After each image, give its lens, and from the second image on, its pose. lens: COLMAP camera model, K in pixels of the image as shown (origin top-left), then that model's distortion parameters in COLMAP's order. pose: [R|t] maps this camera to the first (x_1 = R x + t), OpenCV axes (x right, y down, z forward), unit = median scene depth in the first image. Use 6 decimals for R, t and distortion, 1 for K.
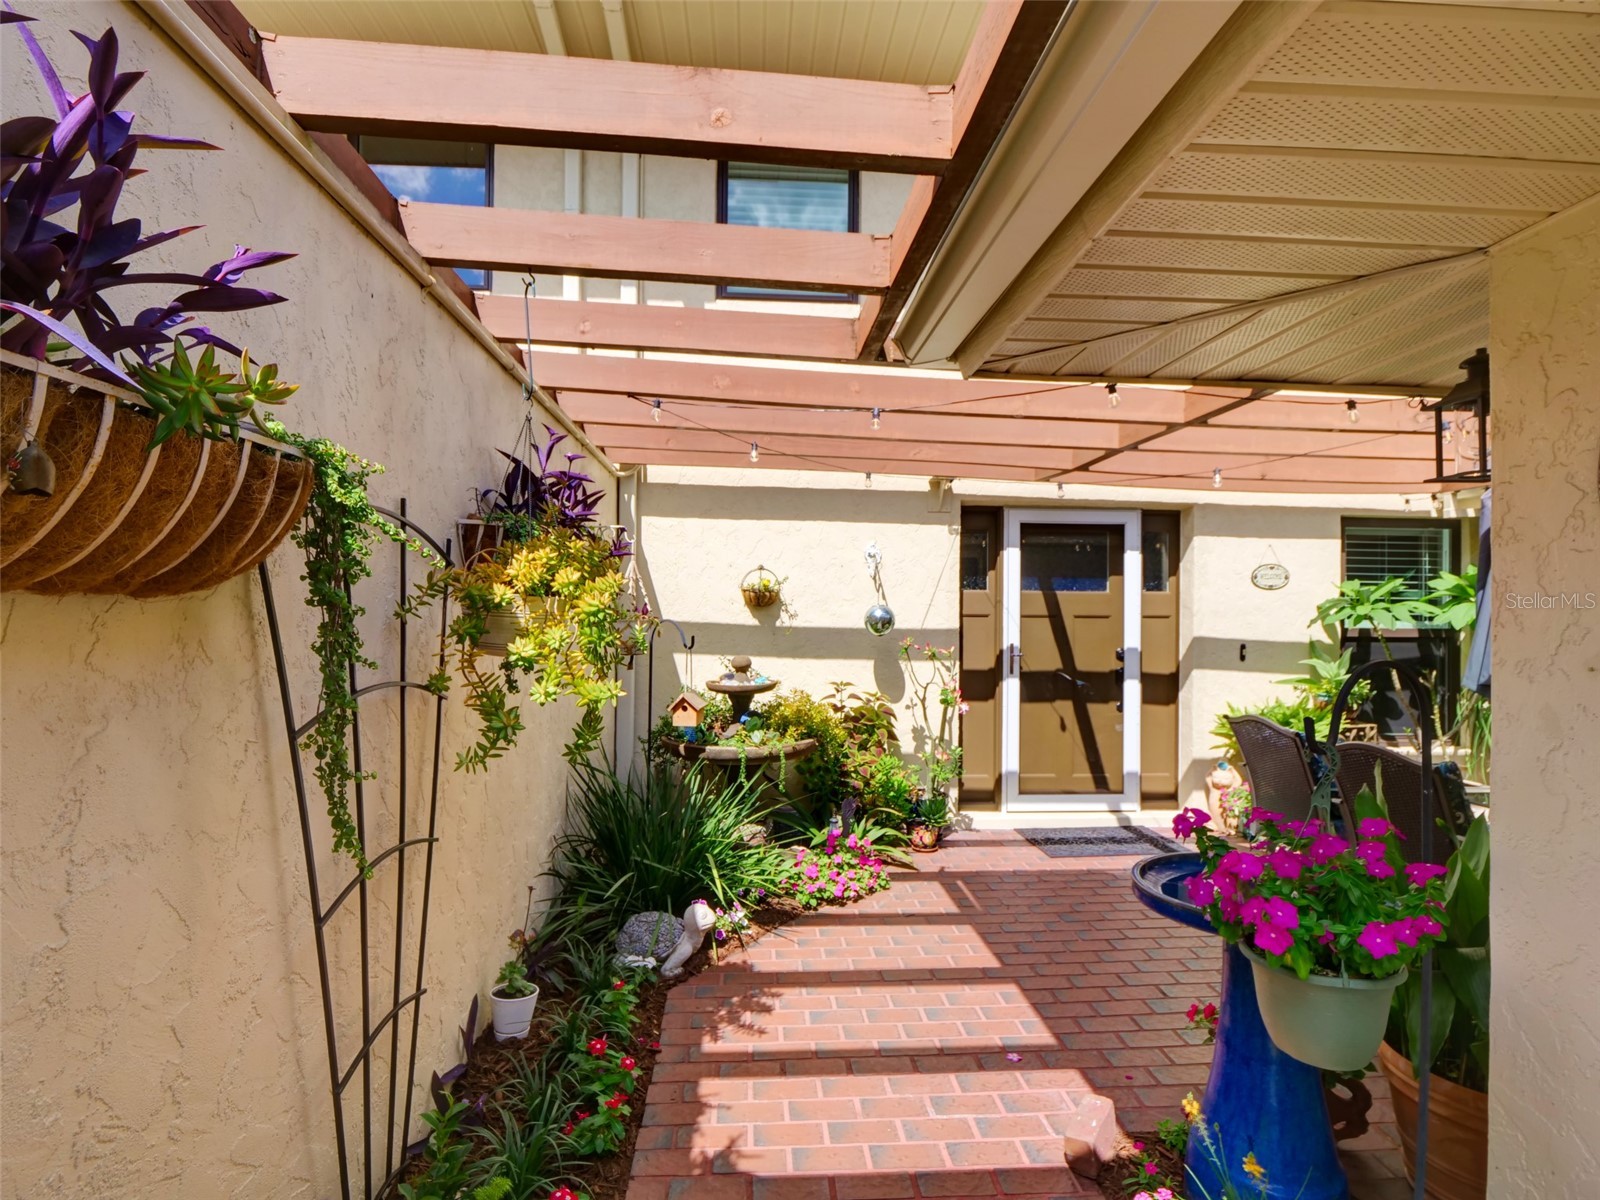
lens RADIAL K [[783.0, 0, 797.8], [0, 783.0, 599.8], [0, 0, 1]] dist [-0.011293, 0.000814]
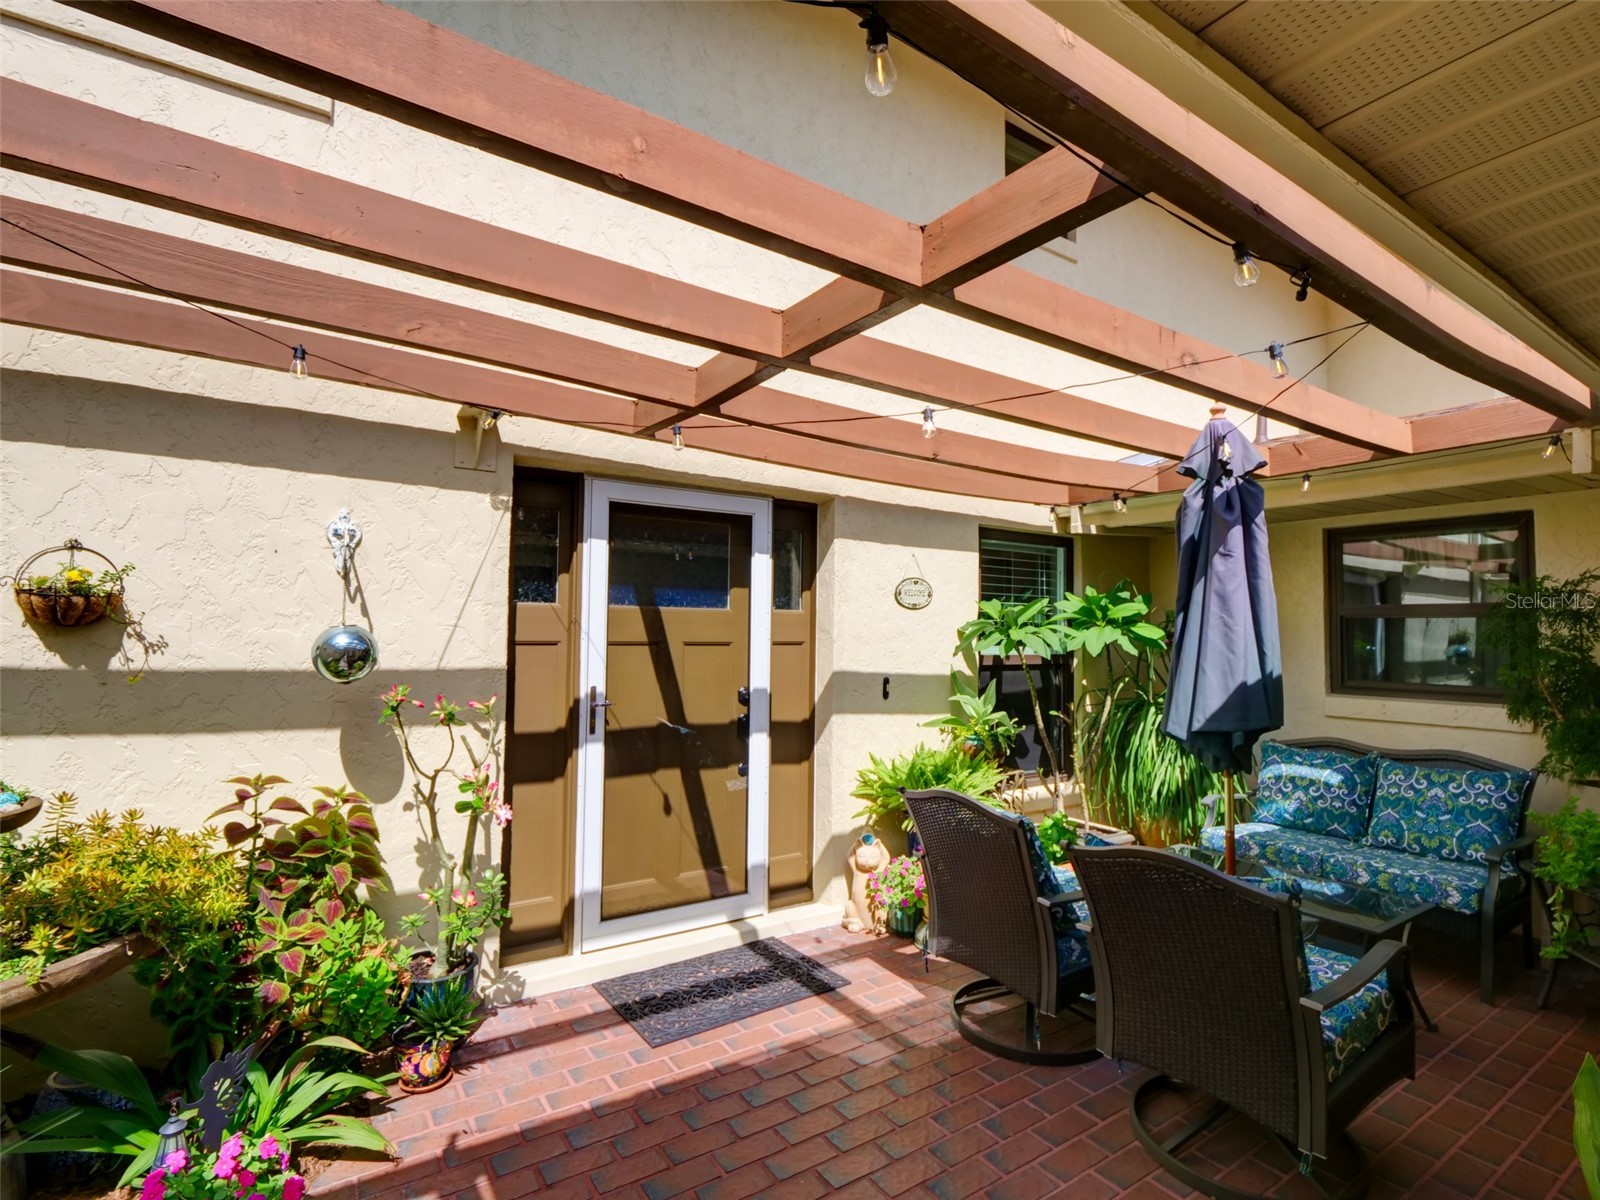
lens RADIAL K [[783.0, 0, 798.6], [0, 783.0, 592.4], [0, 0, 1]] dist [-0.011293, 0.000814]
pose [[0.866577, 0.026456, 0.498341, 0.098585], [-0.004772, 0.998987, -0.044735, 0.006090], [-0.499020, 0.036389, 0.865826, 0.360904]]
